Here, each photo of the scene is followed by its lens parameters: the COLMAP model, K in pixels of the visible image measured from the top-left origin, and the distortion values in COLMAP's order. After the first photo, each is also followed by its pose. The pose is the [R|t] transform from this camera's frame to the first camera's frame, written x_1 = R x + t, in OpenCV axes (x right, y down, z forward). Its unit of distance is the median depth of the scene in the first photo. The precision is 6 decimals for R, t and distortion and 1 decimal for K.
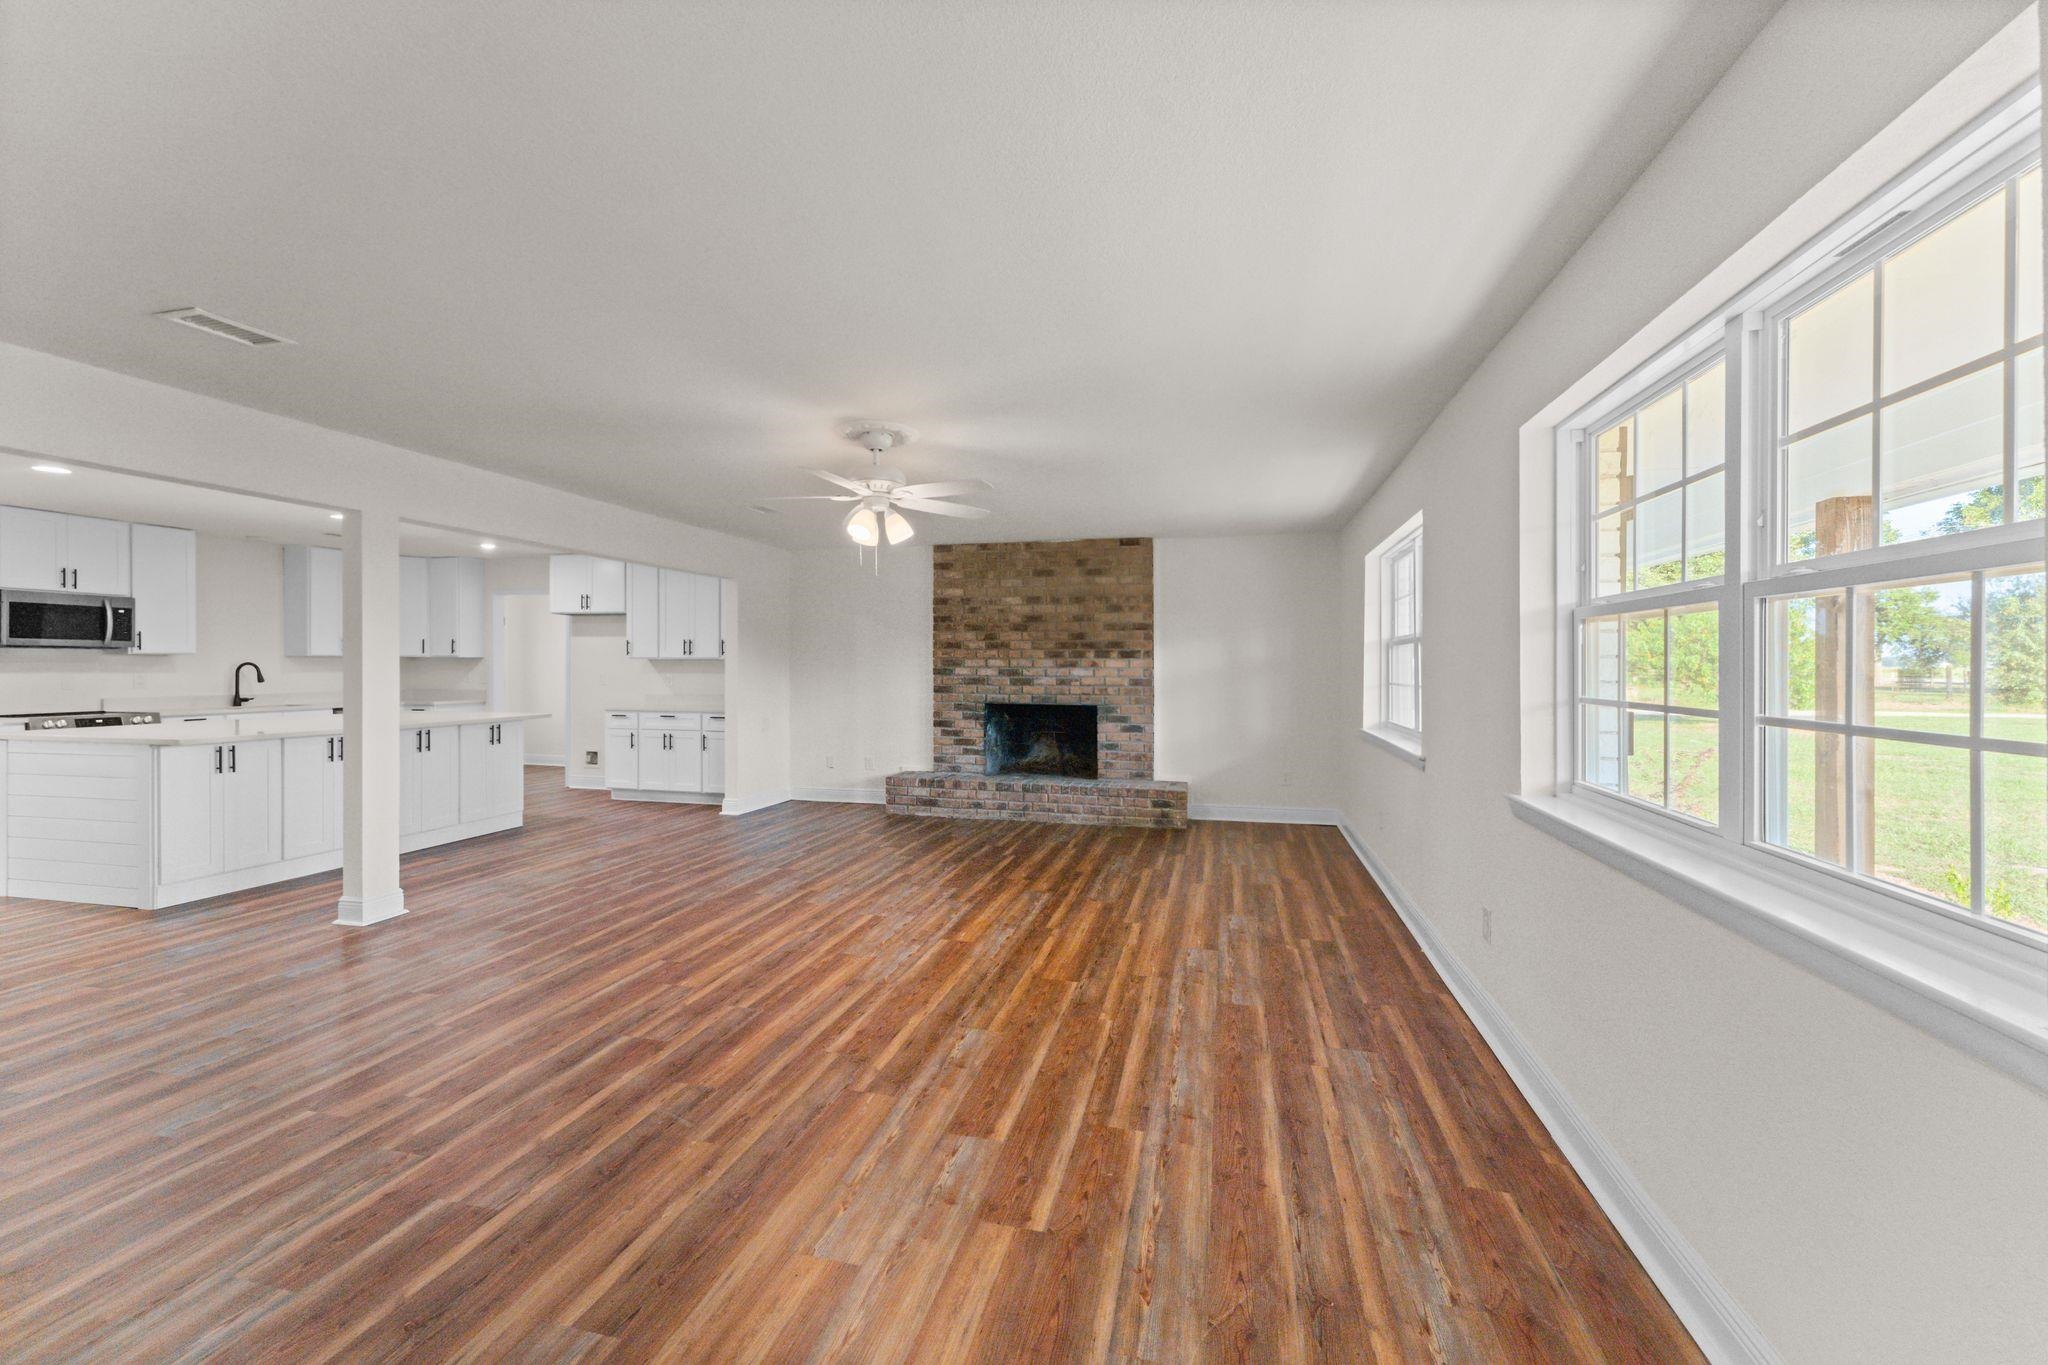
lens RADIAL K [[846.3, 0, 1012.8], [0, 846.3, 668.6], [0, 0, 1]] dist [0.001055, -0.000126]
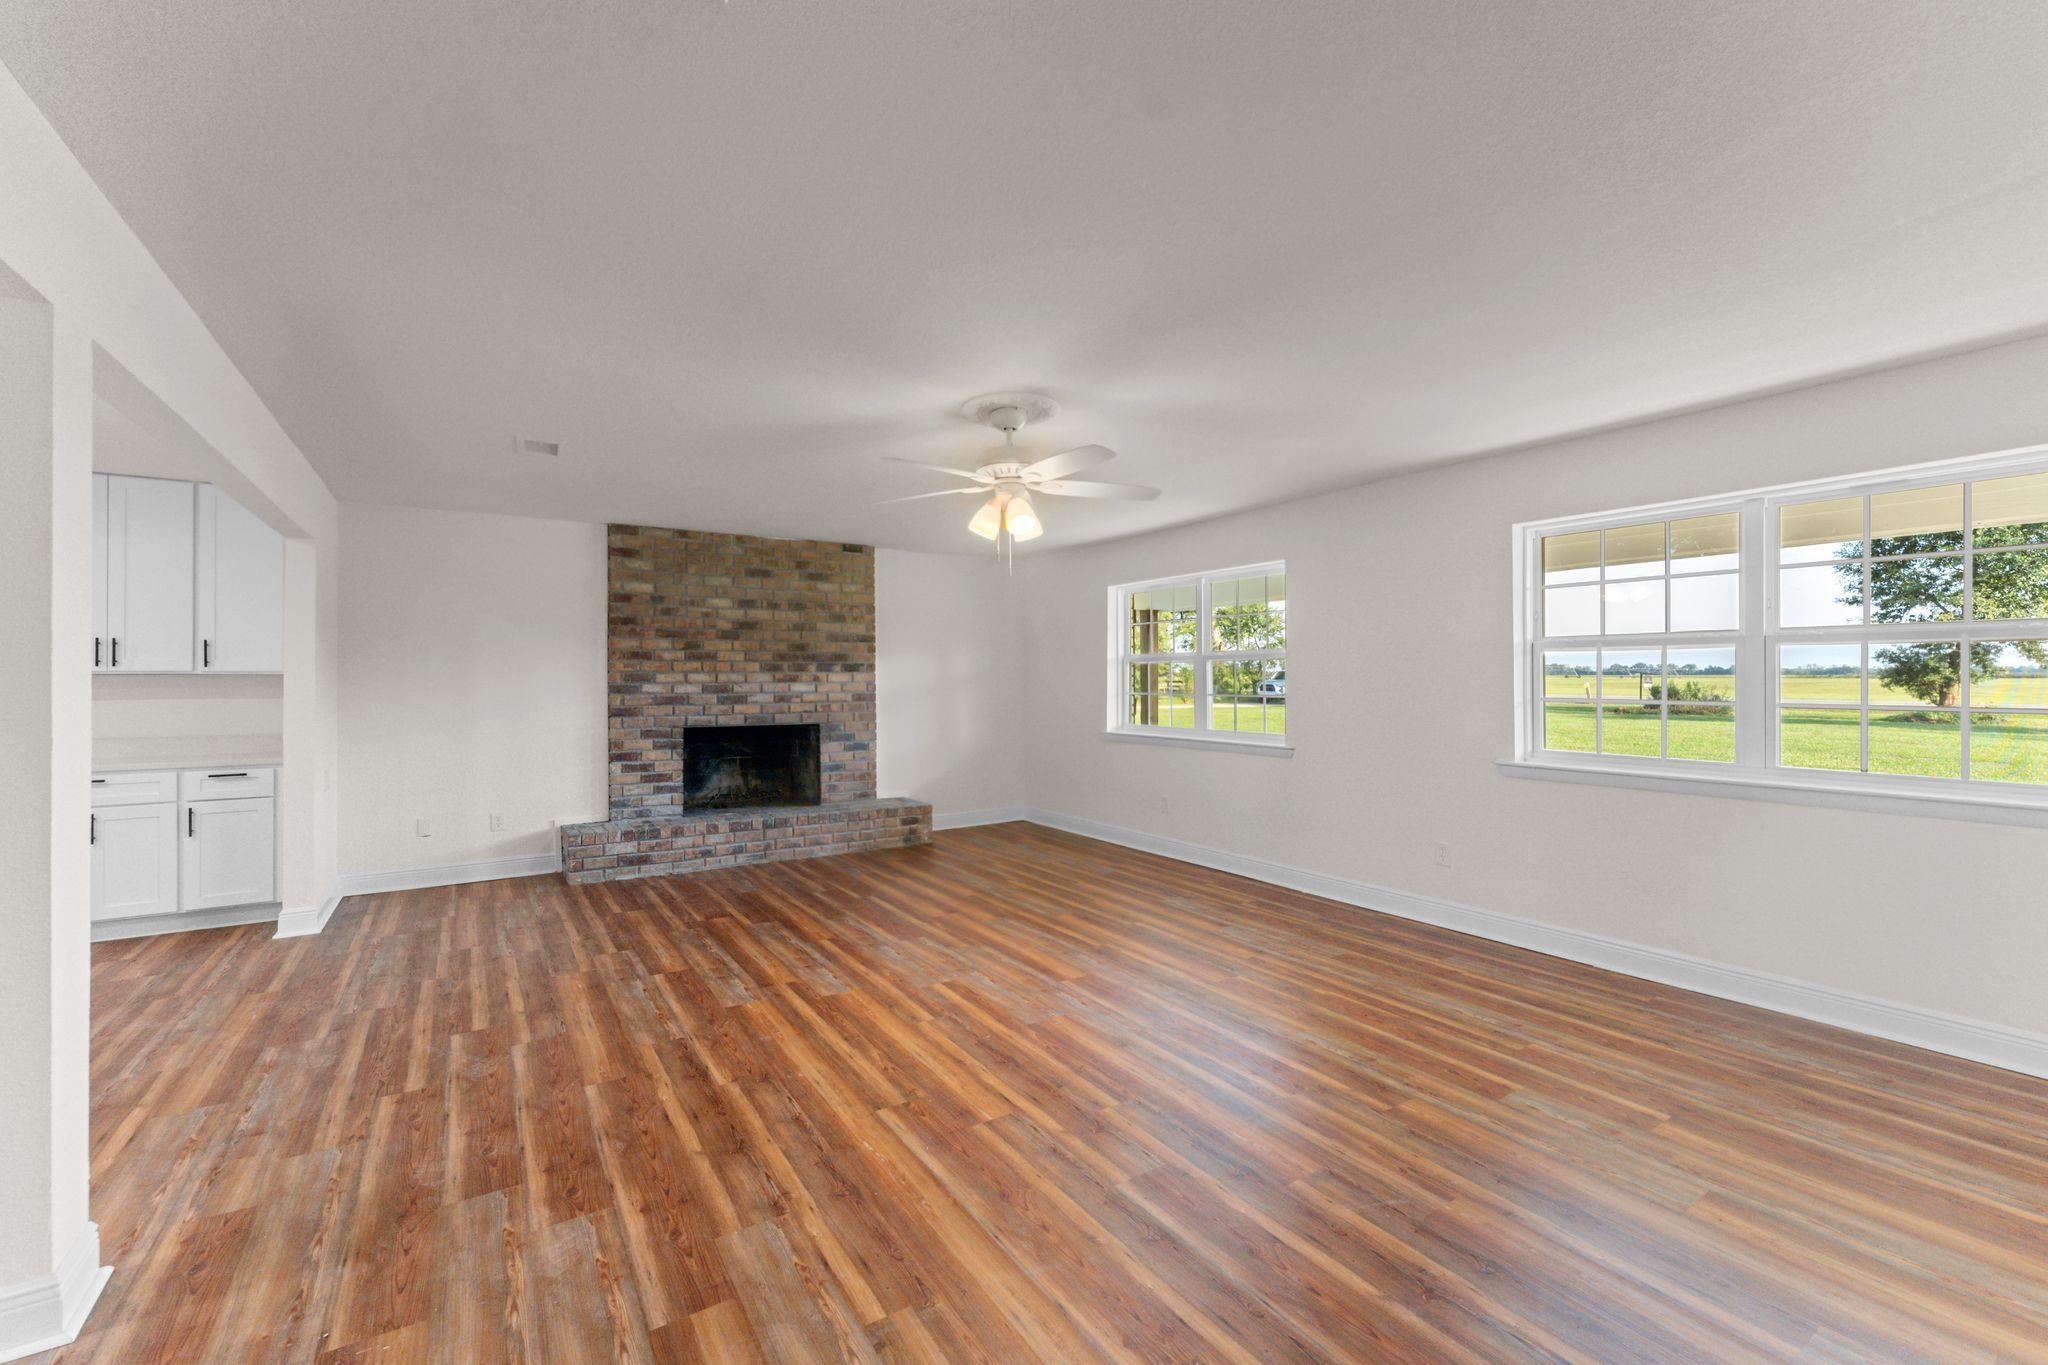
lens RADIAL K [[846.3, 0, 1027.4], [0, 846.3, 665.8], [0, 0, 1]] dist [0.001055, -0.000126]
pose [[0.685623, 0.004892, 0.727940, -0.415185], [0.008762, 0.999850, -0.014972, -0.003126], [-0.727904, 0.016644, 0.685477, 0.214510]]
